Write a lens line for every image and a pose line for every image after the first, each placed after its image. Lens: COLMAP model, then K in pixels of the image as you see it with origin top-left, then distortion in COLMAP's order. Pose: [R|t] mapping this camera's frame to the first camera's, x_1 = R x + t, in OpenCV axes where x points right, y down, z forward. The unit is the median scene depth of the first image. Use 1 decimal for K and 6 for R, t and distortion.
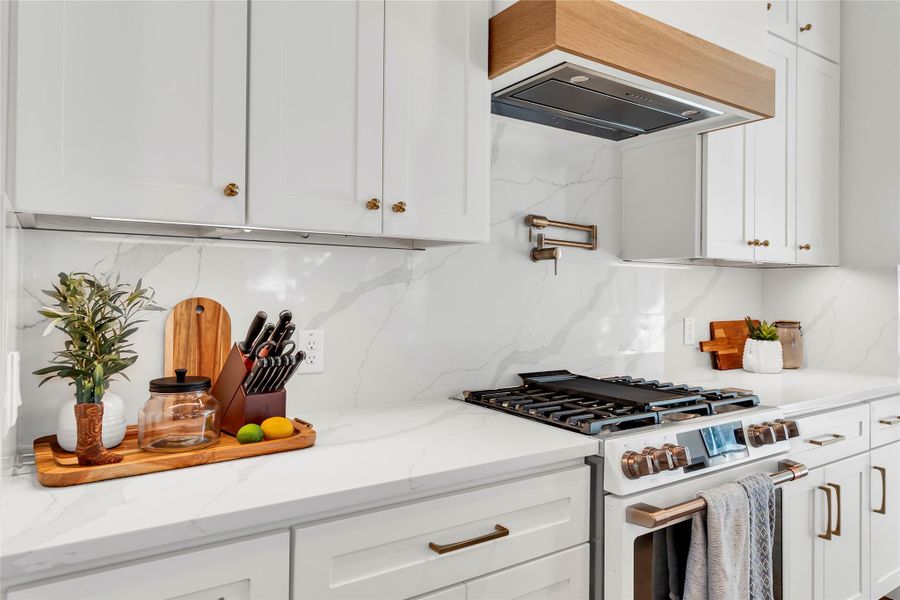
lens RADIAL K [[586.4, 0, 422.6], [0, 586.4, 289.8], [0, 0, 1]] dist [0.003443, -0.000317]
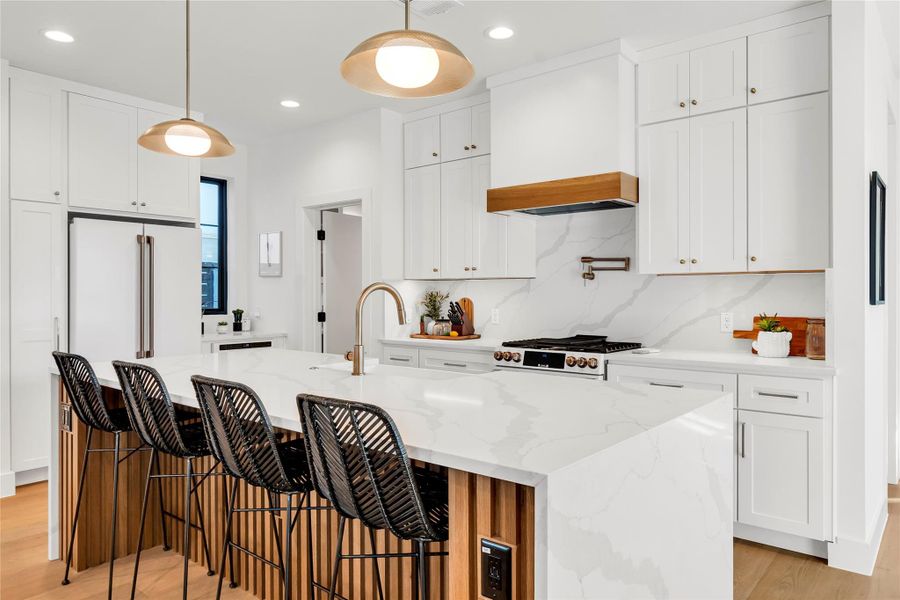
lens RADIAL K [[608.2, 0, 449.0], [0, 608.2, 297.3], [0, 0, 1]] dist [-0.011233, -0.001824]
pose [[0.300499, -0.002590, -0.953779, 2.993748], [0.006693, 0.999977, -0.000607, 0.014269], [0.953759, -0.006201, 0.300509, -0.105024]]
